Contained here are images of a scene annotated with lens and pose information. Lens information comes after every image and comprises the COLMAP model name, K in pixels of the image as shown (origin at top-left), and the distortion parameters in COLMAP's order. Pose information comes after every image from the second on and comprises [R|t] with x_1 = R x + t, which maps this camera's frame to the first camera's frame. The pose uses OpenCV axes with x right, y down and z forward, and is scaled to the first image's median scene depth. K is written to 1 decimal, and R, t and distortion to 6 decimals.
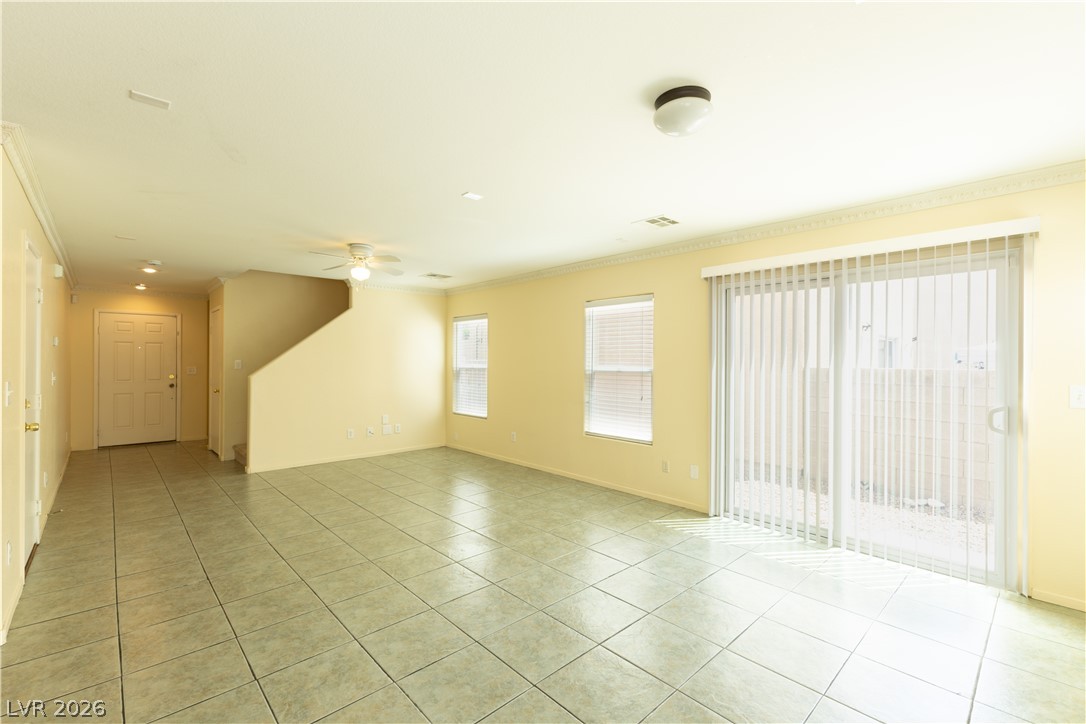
lens RADIAL K [[473.6, 0, 560.1], [0, 473.6, 359.1], [0, 0, 1]] dist [-0.007141, -0.000555]
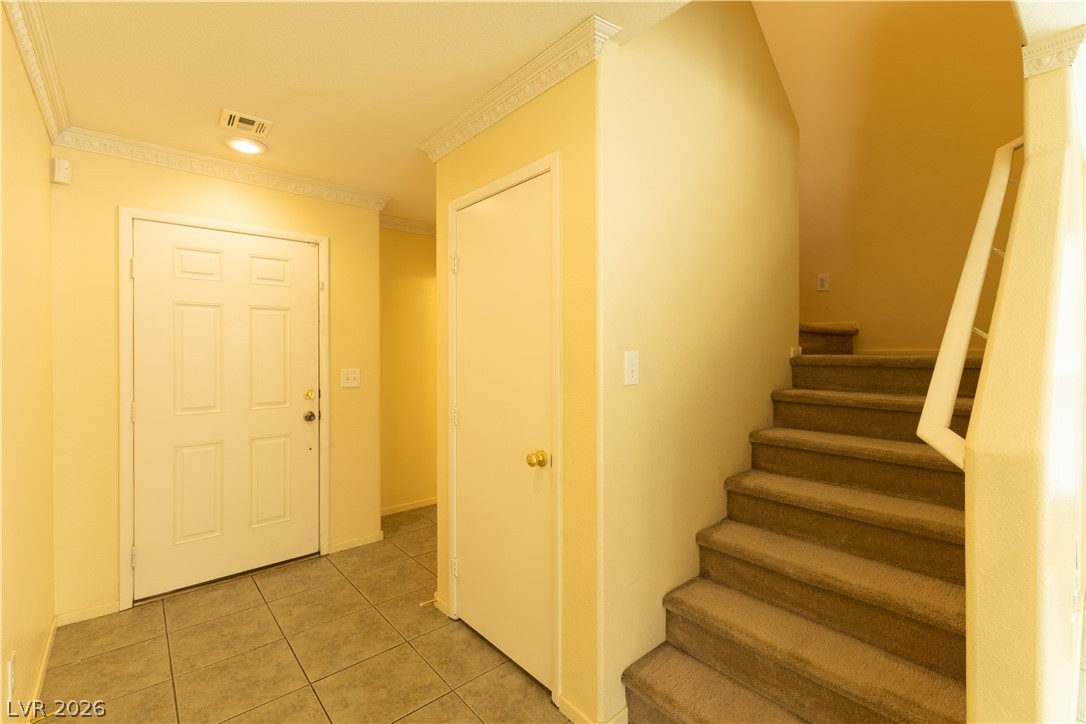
lens RADIAL K [[473.8, 0, 581.1], [0, 473.8, 347.7], [0, 0, 1]] dist [-0.042712, 0.009671]
pose [[0.999895, -0.004636, -0.013723, -0.404997], [0.004626, 0.999989, -0.000768, -0.000580], [0.013726, 0.000705, 0.999906, 0.418606]]
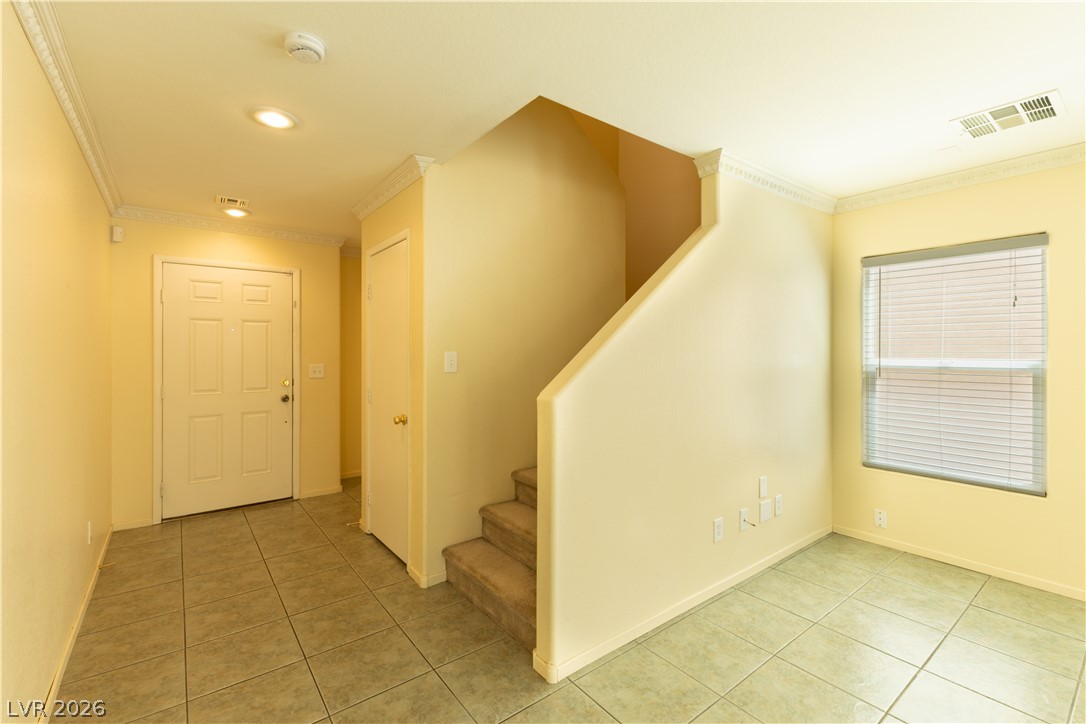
lens RADIAL K [[475.7, 0, 539.6], [0, 475.7, 345.5], [0, 0, 1]] dist [0.012817, -0.000369]
pose [[0.993020, -0.007137, -0.117730, -0.318199], [0.006103, 0.999940, -0.009141, 0.000588], [0.117788, 0.008359, 0.993004, 0.330409]]
